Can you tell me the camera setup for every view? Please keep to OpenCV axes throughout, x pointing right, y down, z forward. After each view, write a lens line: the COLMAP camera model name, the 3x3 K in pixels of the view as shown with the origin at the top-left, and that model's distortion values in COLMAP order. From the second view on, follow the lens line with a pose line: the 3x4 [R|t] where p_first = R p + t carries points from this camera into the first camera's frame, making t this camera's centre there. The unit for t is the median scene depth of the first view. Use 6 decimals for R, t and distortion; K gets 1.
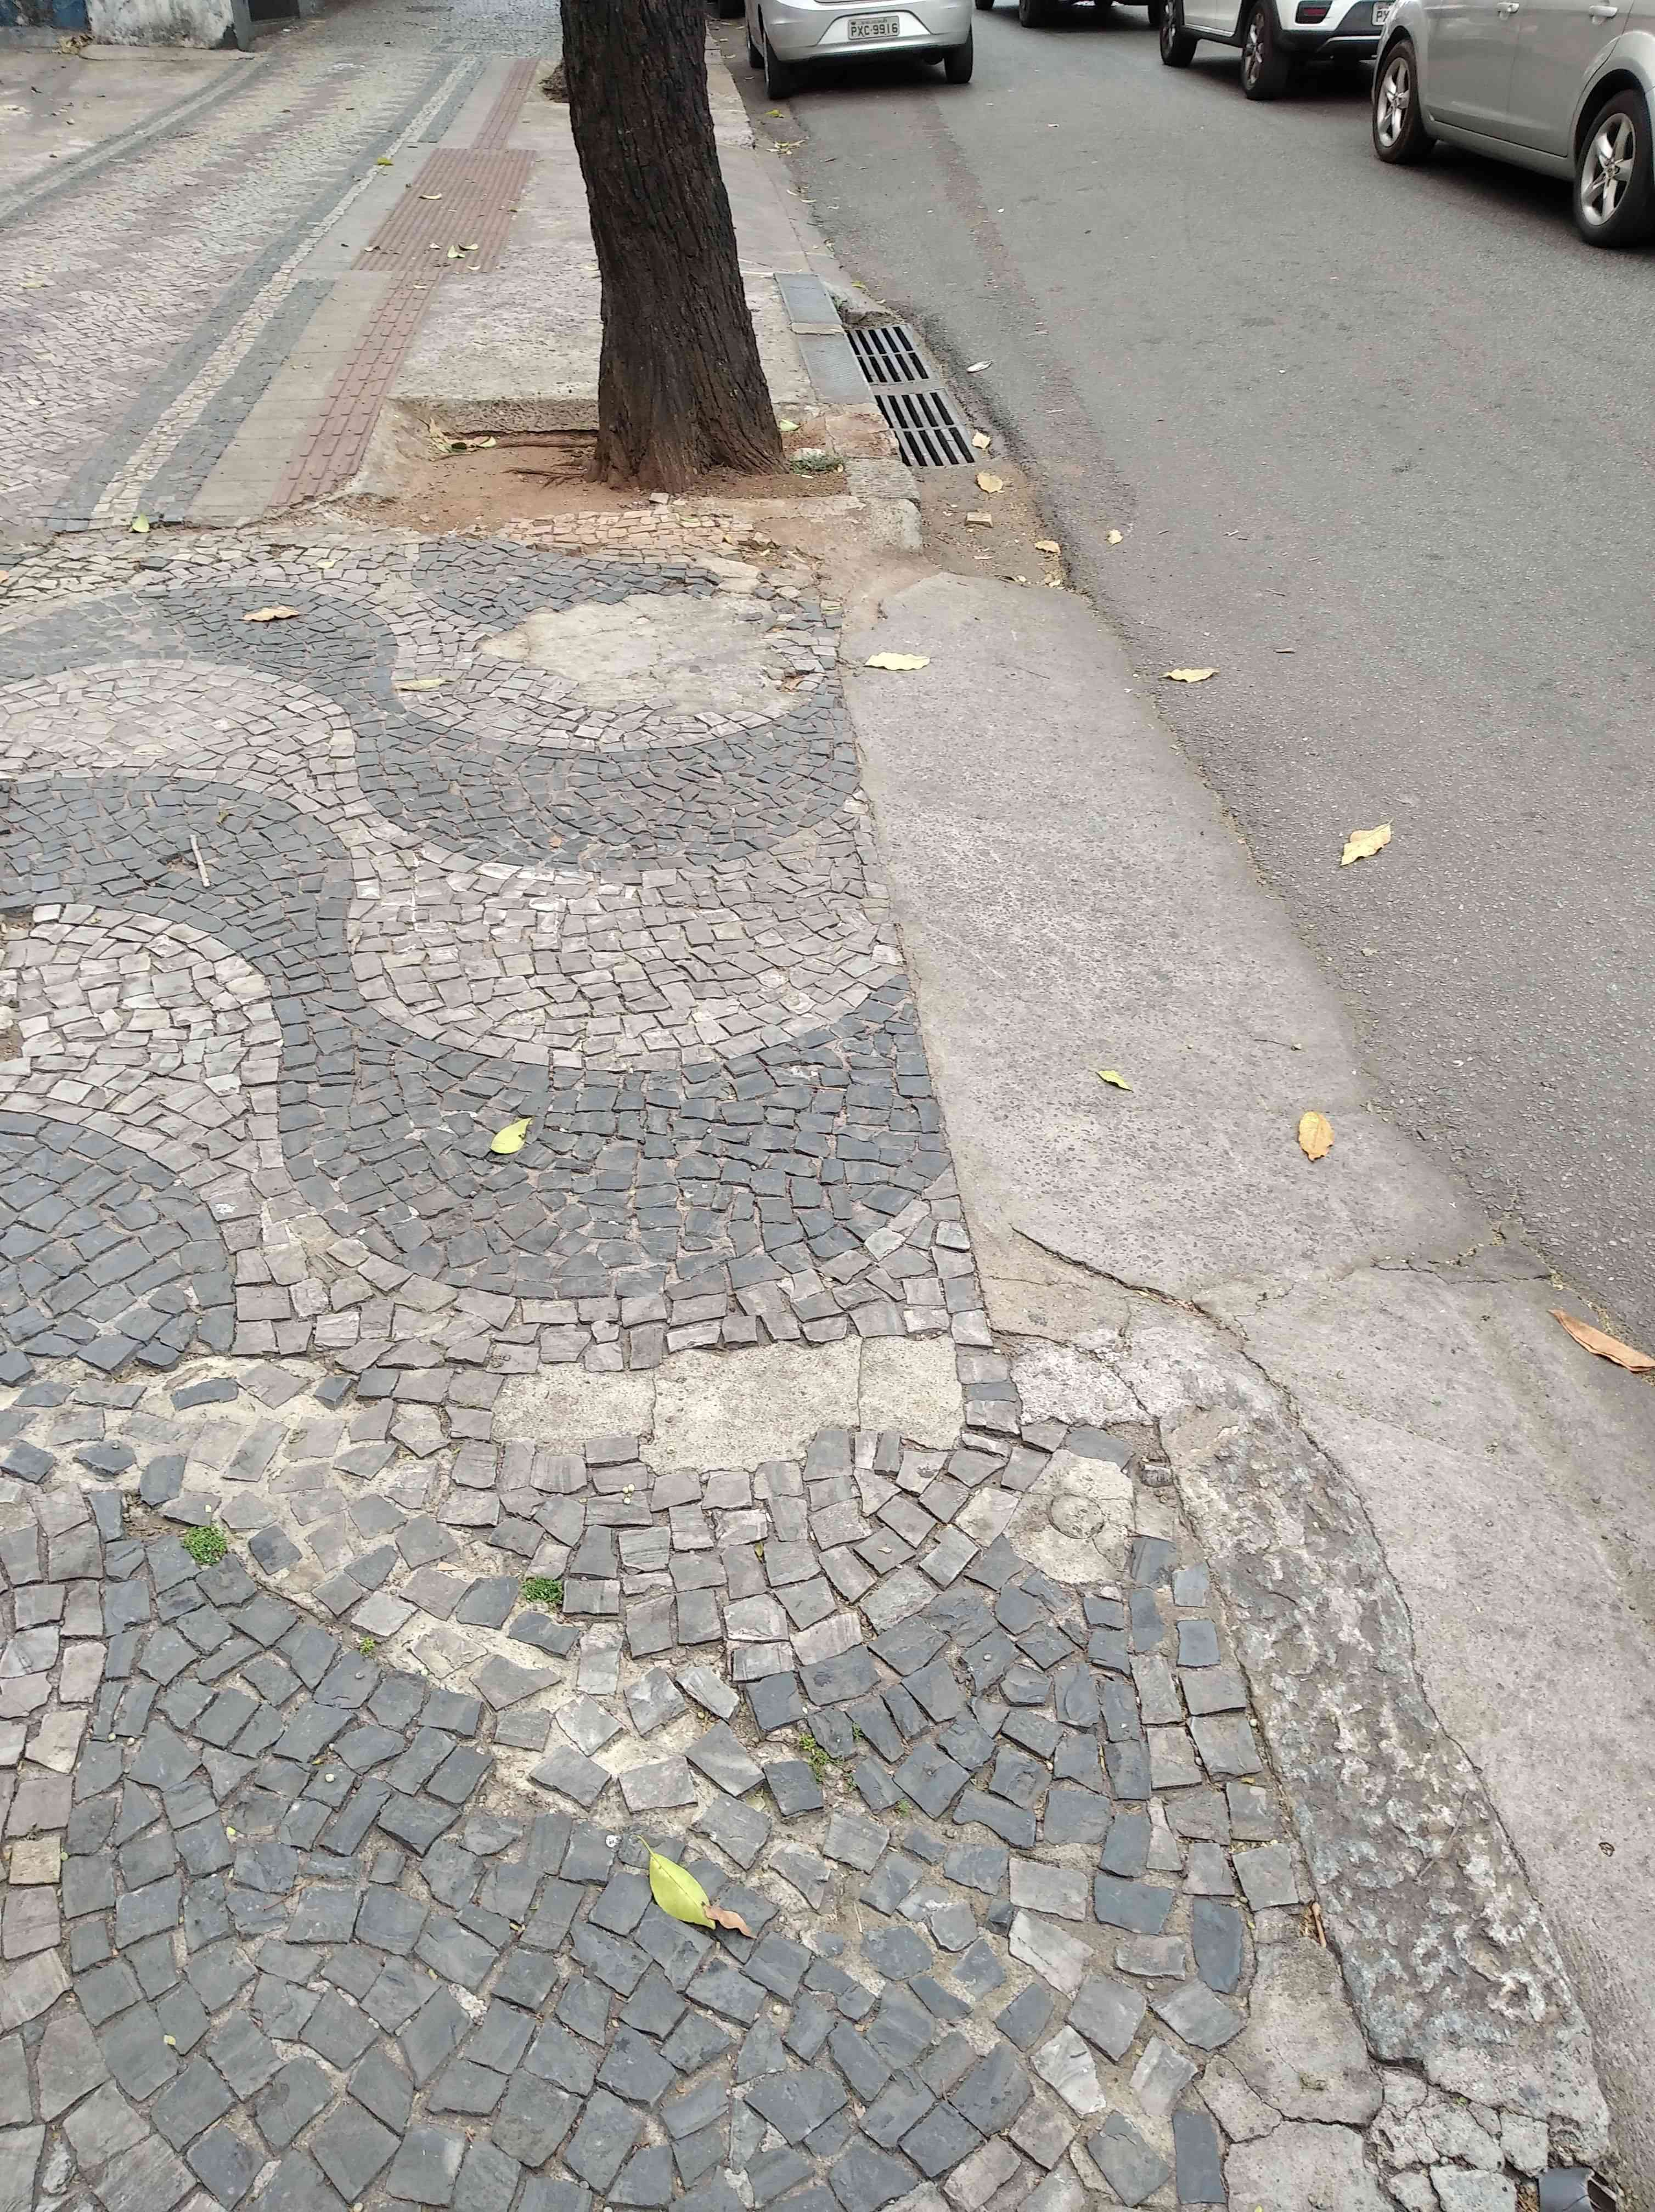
lens RADIAL K [[1666.1, 0, 827.5], [0, 1666.1, 1106.0], [0, 0, 1]] dist [0.001745, 0.004486]
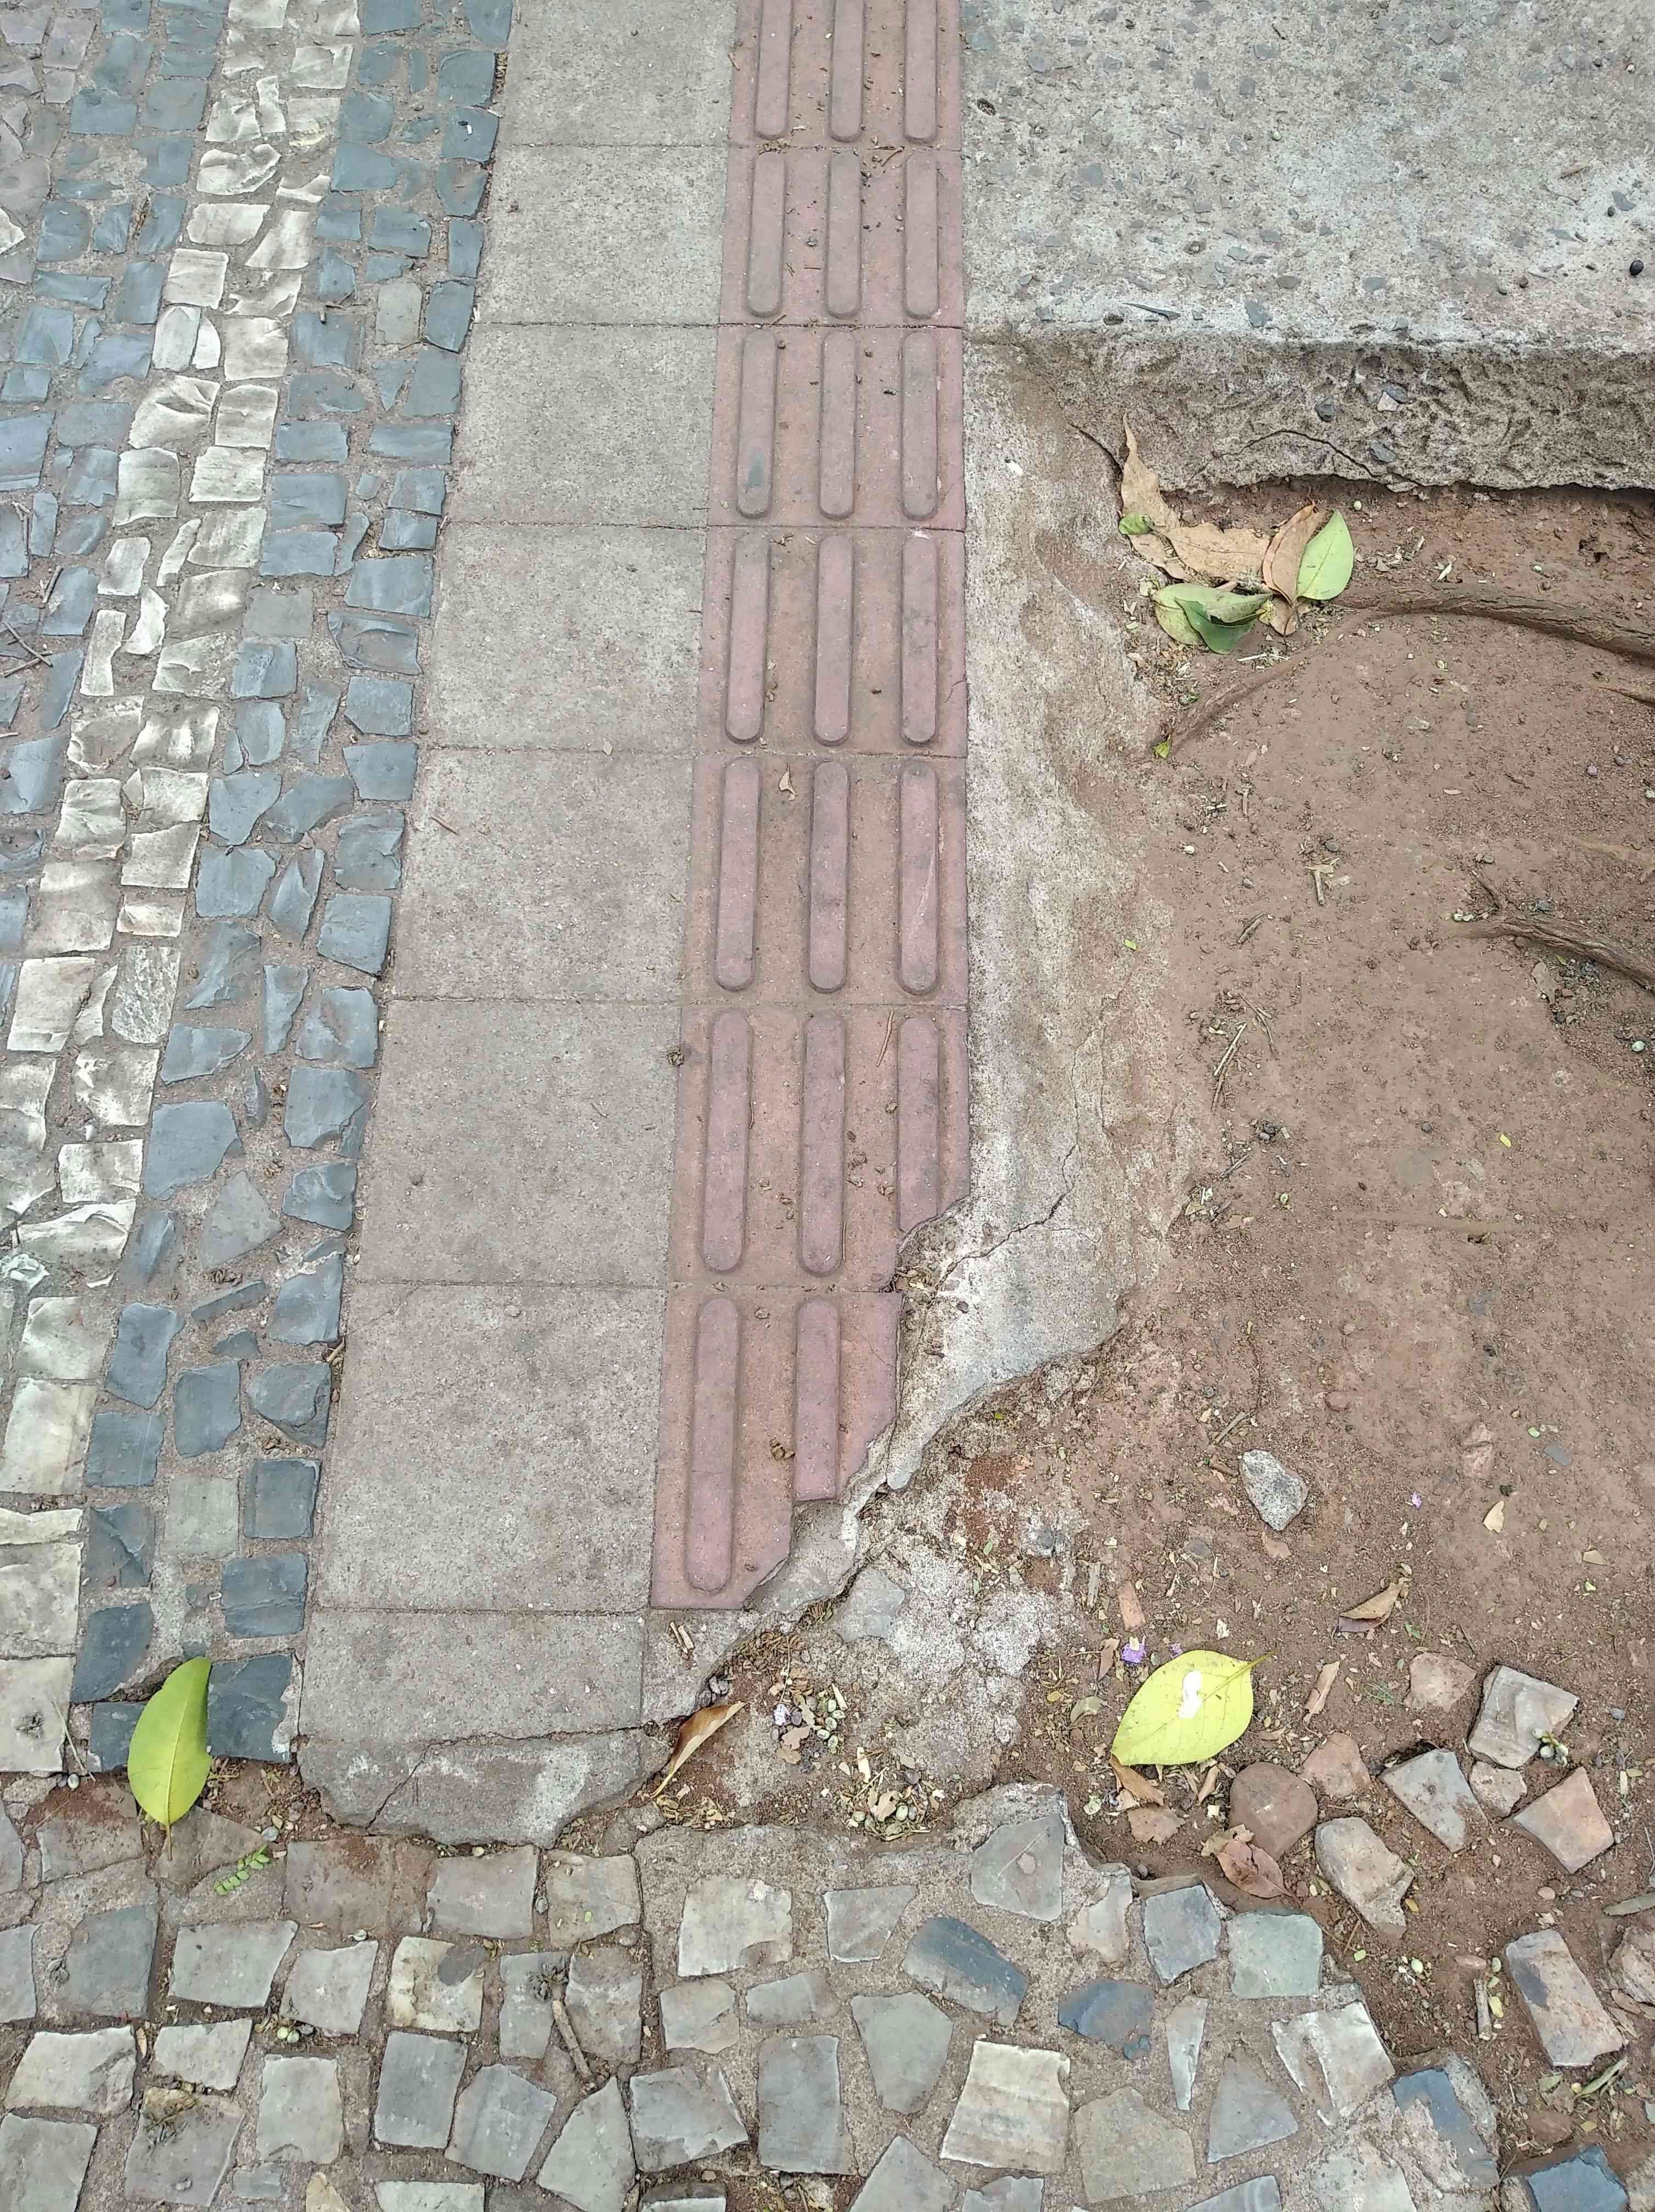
lens RADIAL K [[1762.7, 0, 827.5], [0, 1762.7, 1106.0], [0, 0, 1]] dist [-0.012044, 0.006743]
pose [[0.993576, 0.106998, -0.036863, -0.138828], [-0.073583, 0.858266, 0.507902, -0.242077], [0.085983, -0.501927, 0.860625, 0.372679]]
